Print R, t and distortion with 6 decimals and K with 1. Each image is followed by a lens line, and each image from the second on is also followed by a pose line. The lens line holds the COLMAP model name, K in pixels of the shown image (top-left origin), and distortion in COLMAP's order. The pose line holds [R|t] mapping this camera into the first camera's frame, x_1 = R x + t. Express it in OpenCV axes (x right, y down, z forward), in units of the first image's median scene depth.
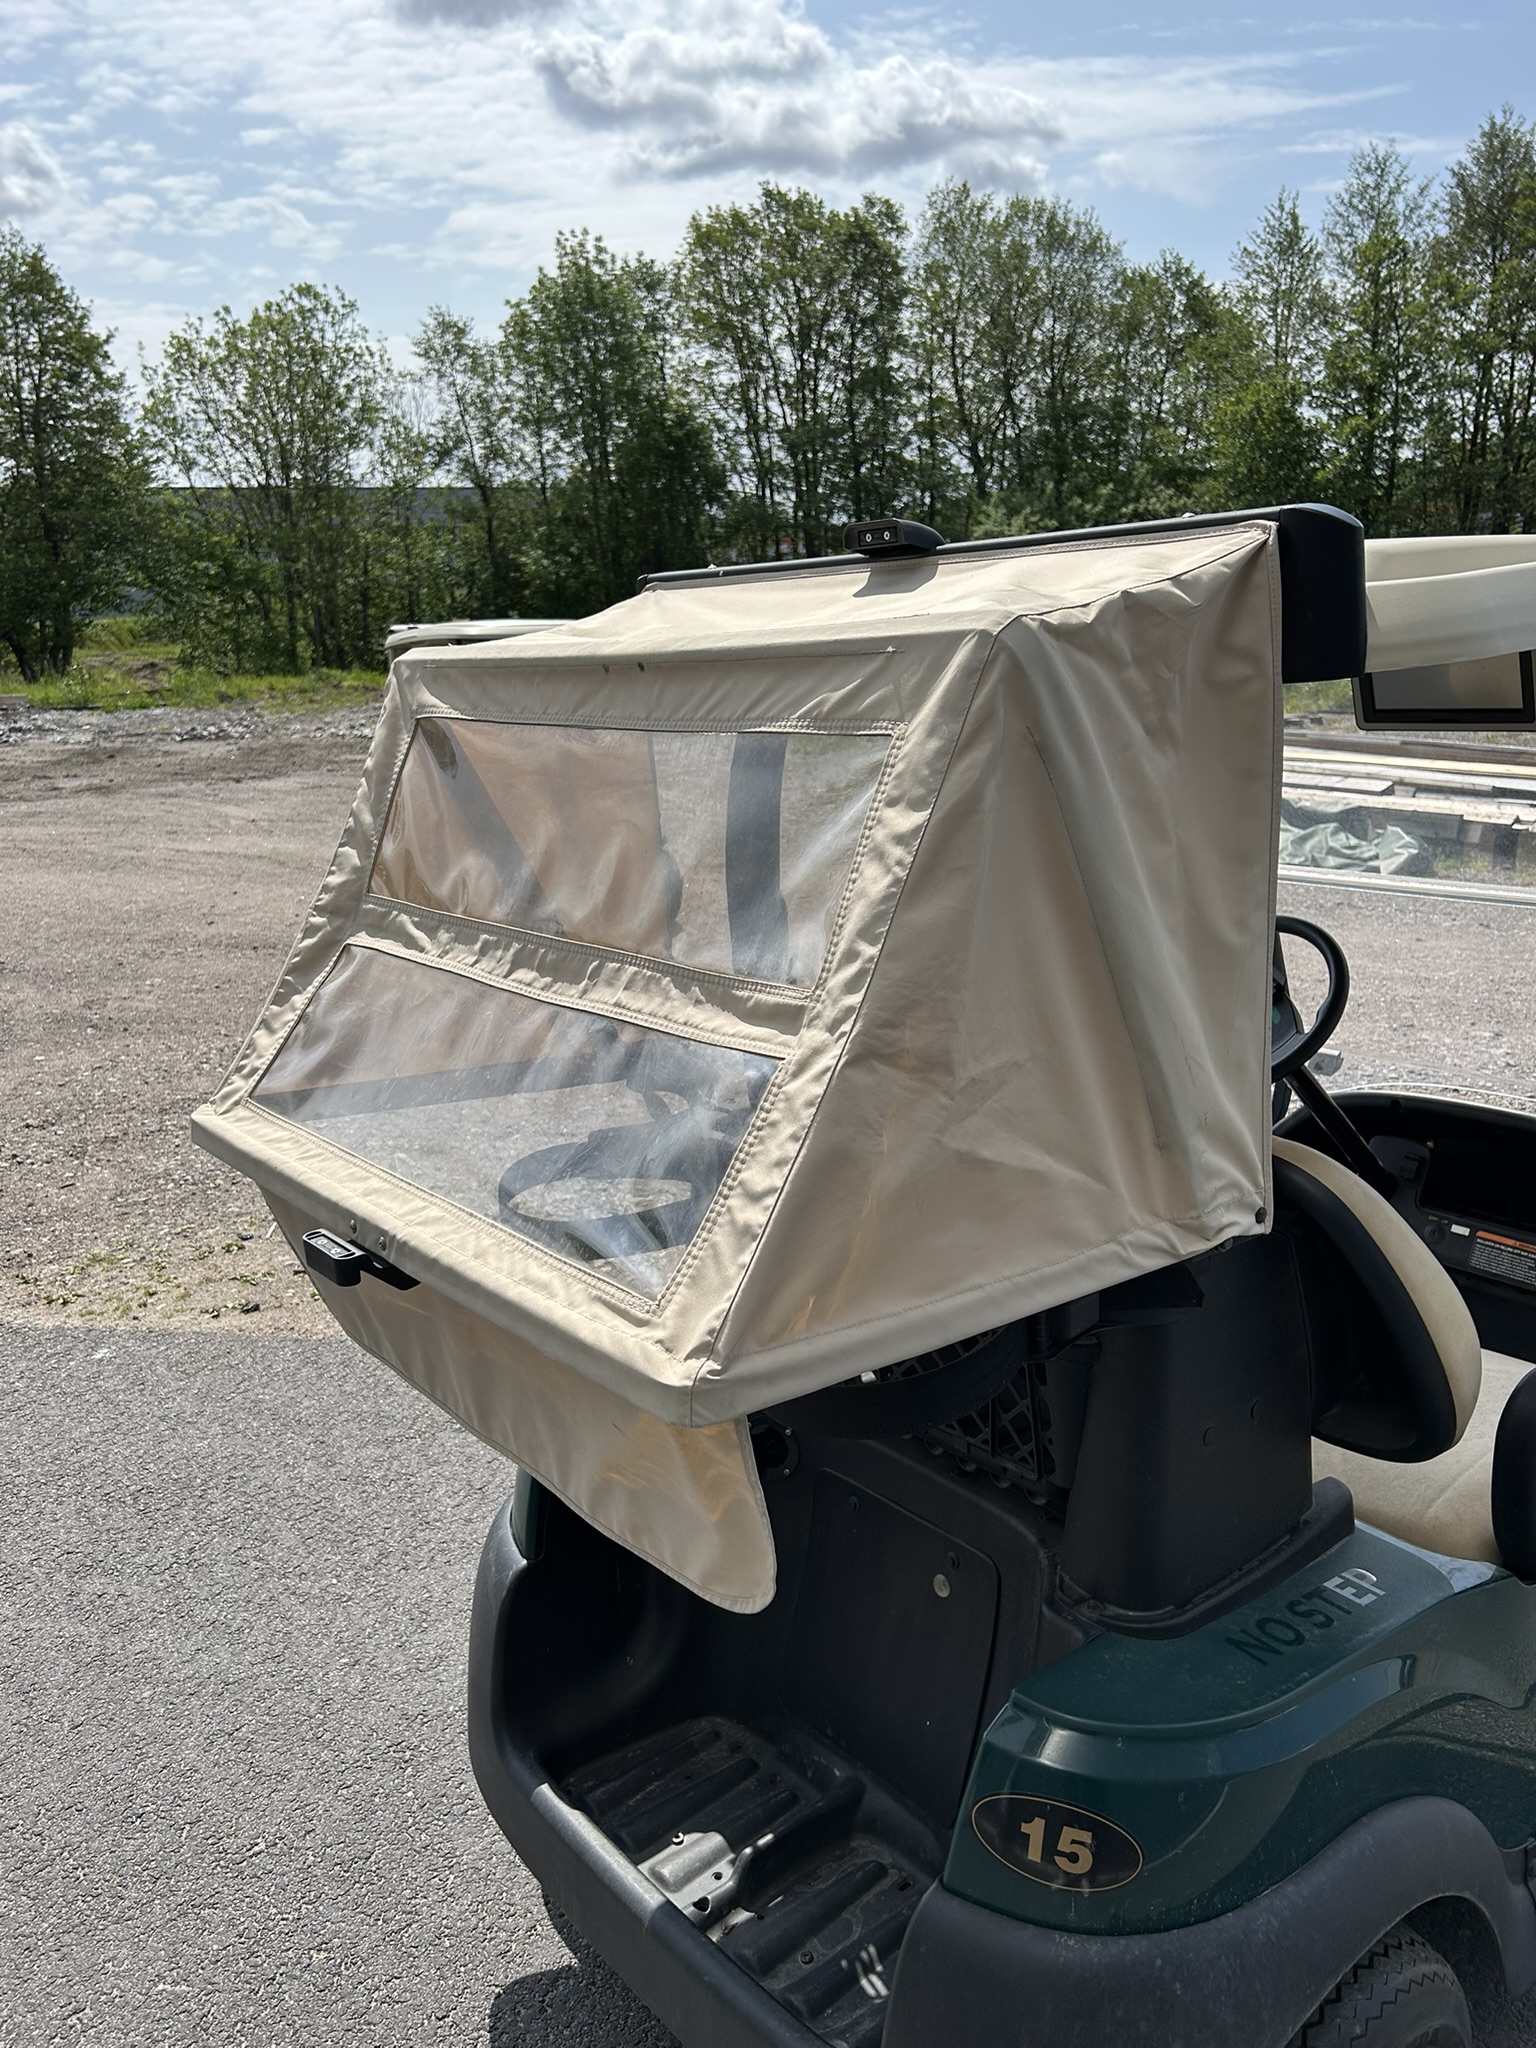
lens RADIAL K [[1543.6, 0, 765.0], [0, 1543.6, 1029.0], [0, 0, 1]] dist [0.042596, -0.056896]
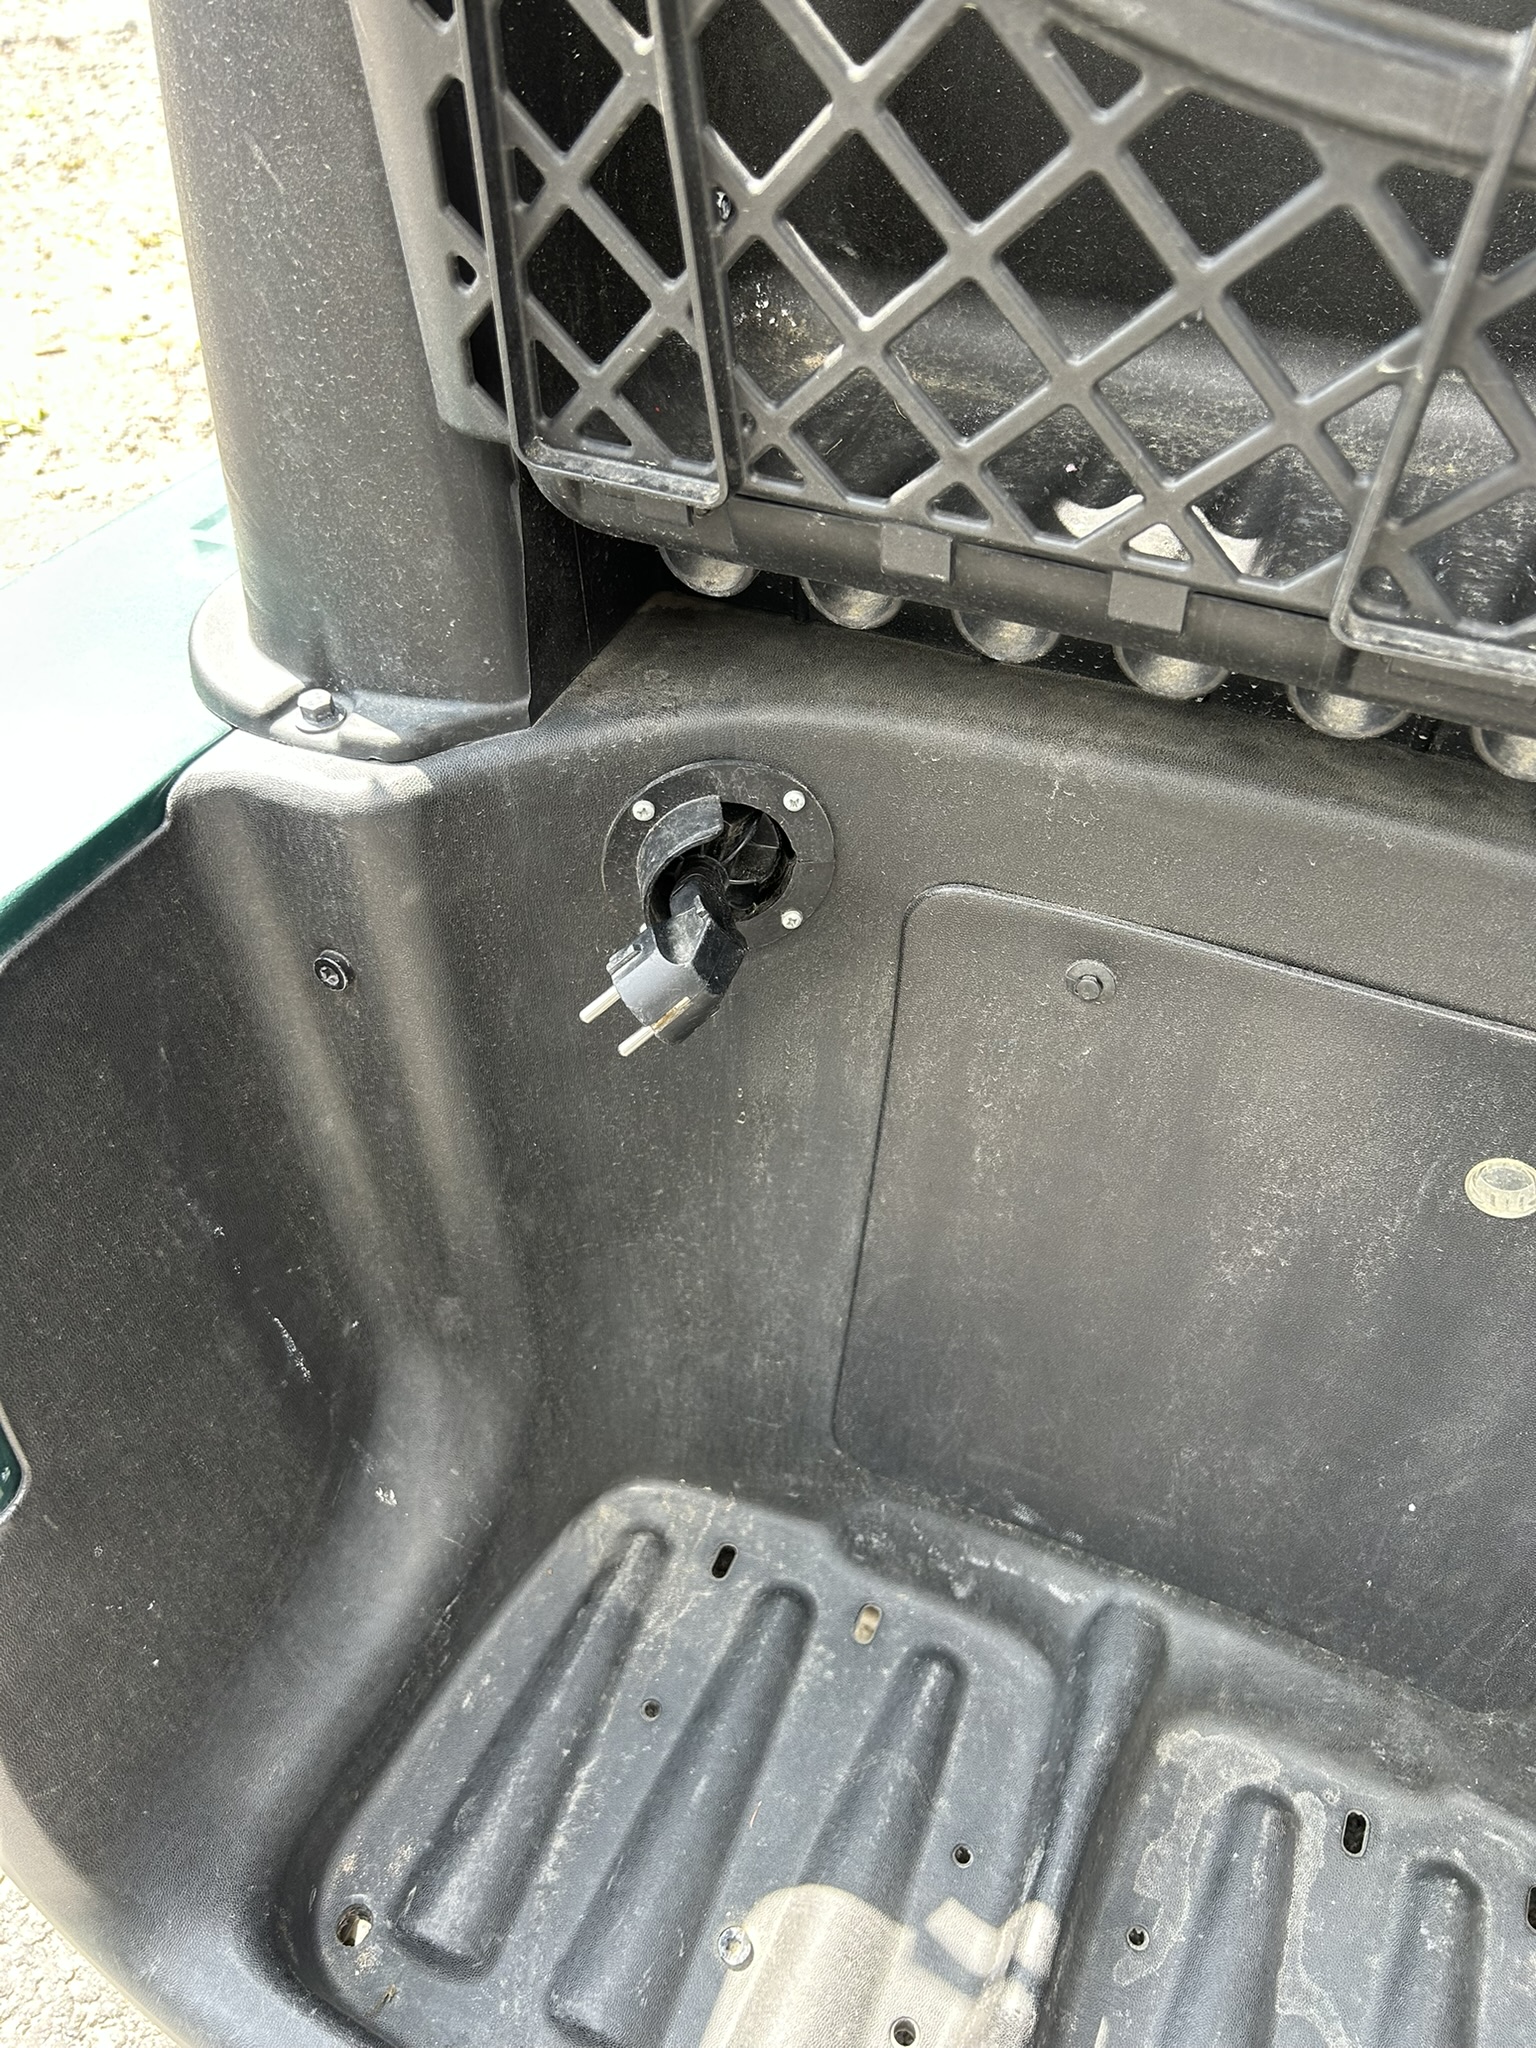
lens RADIAL K [[1543.6, 0, 771.0], [0, 1543.6, 1013.8], [0, 0, 1]] dist [0.042596, -0.056896]
pose [[0.892763, -0.319143, 0.317997, -0.021679], [0.093037, 0.821217, 0.562980, 0.032279], [-0.440816, -0.473022, 0.762844, 0.188014]]
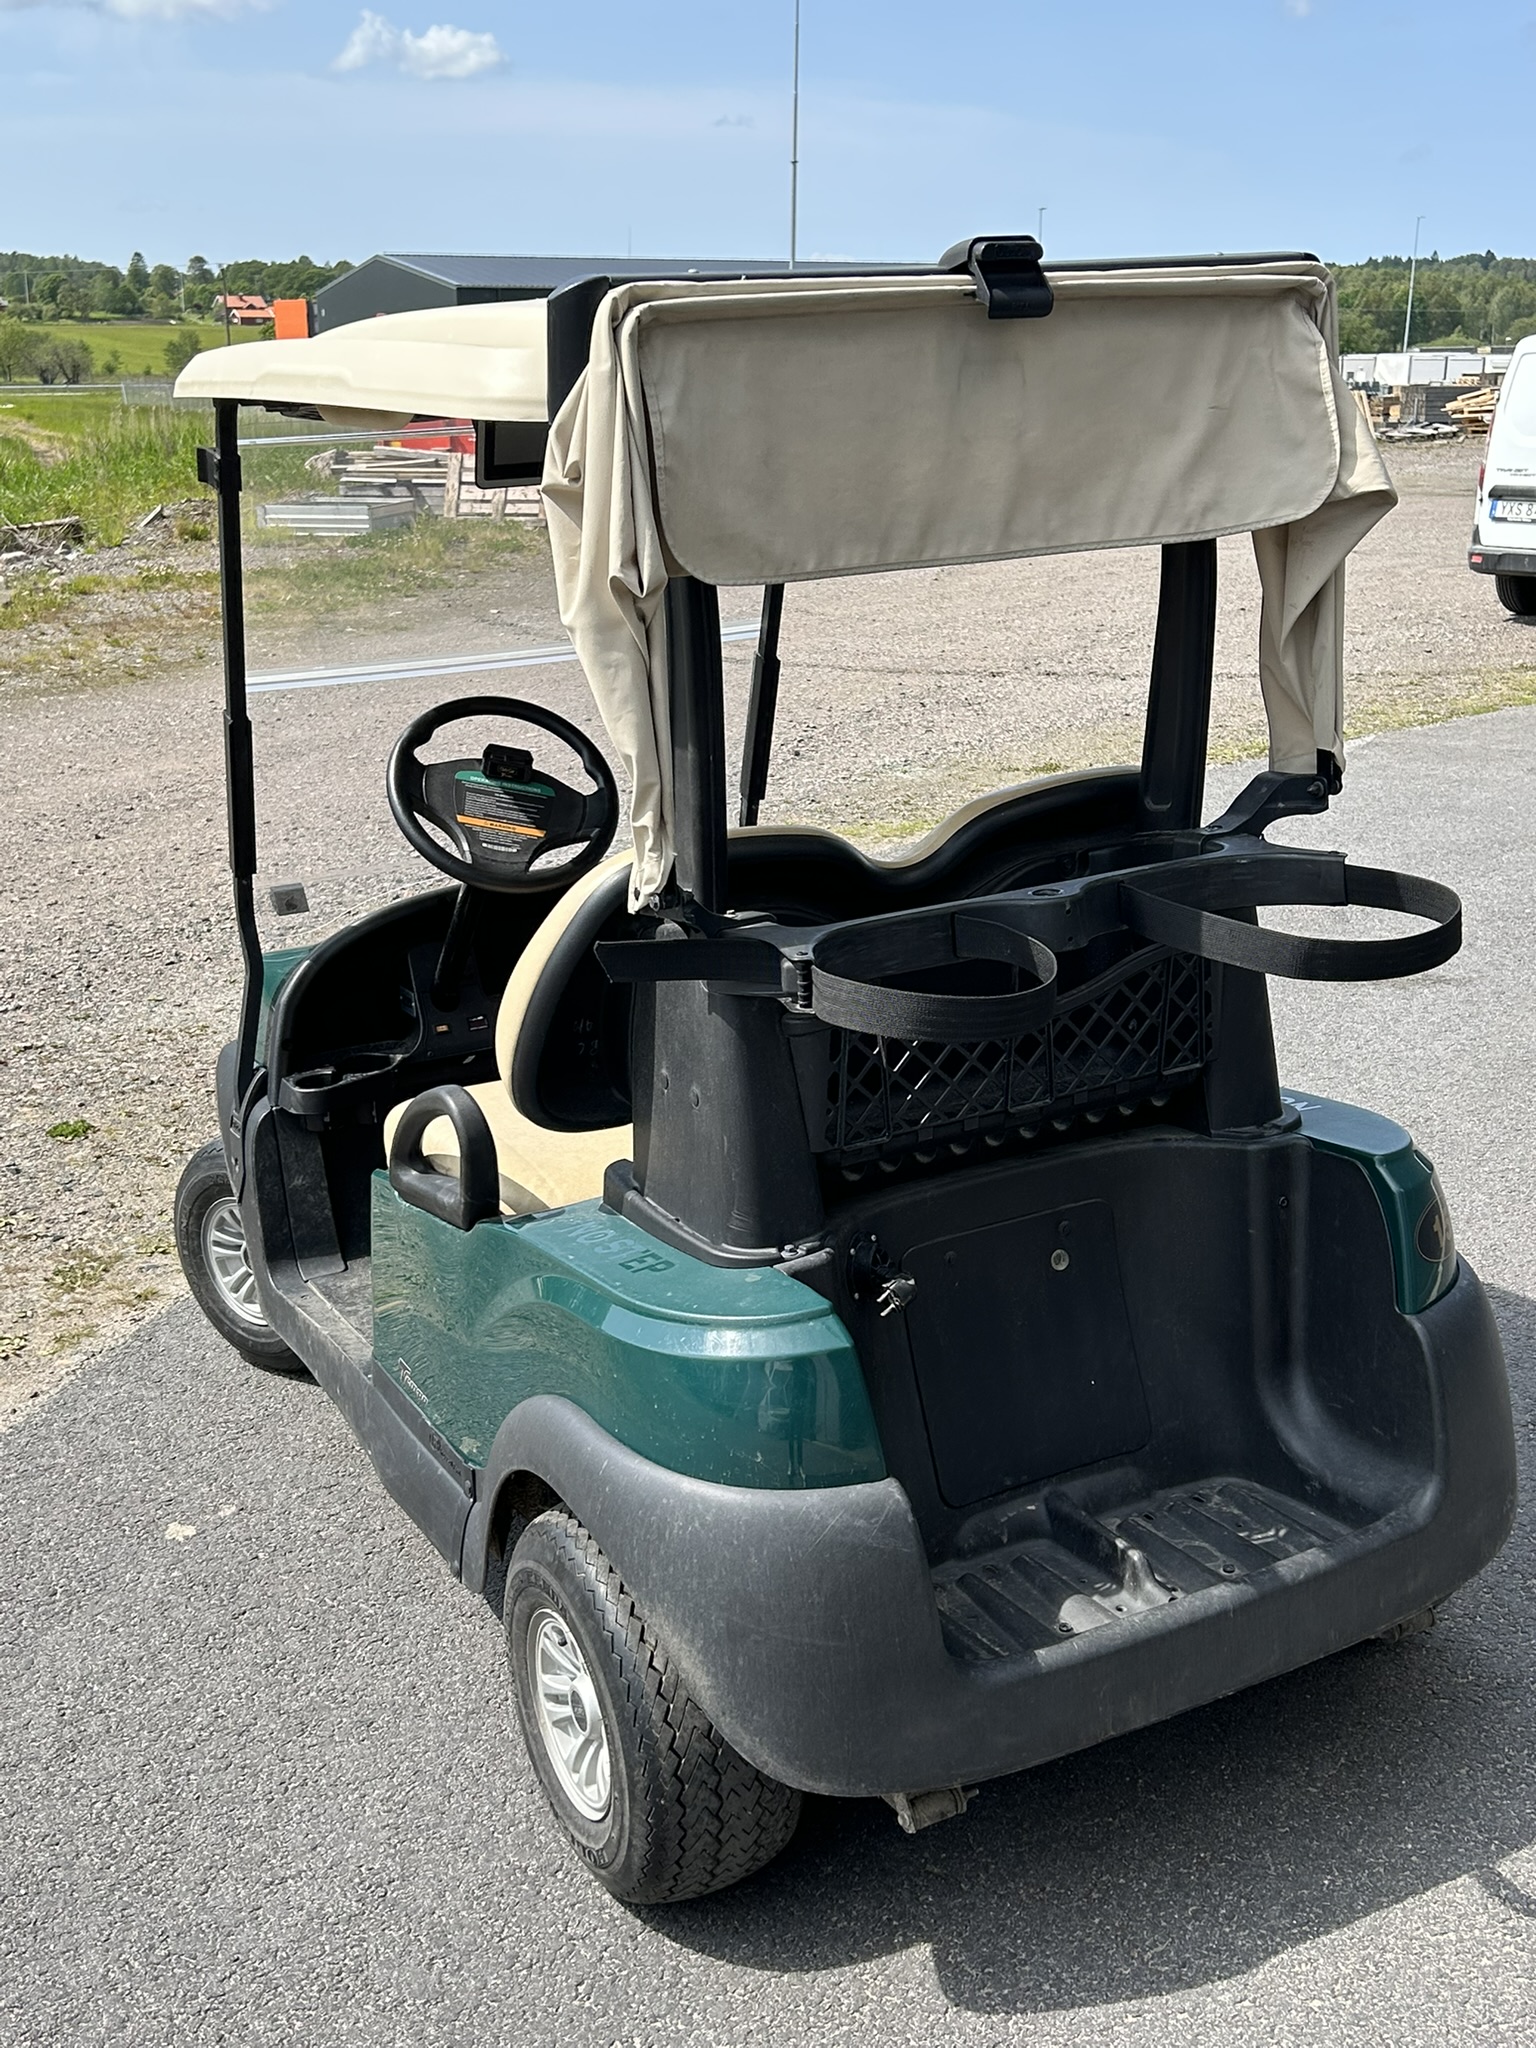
lens RADIAL K [[2262.4, 0, 773.6], [0, 2262.4, 1028.7], [0, 0, 1]] dist [0.057034, 0.000000]
pose [[0.186829, -0.249308, 0.950232, -0.303354], [0.266806, 0.943784, 0.195159, -0.034116], [-0.945468, 0.217066, 0.242843, 0.170657]]
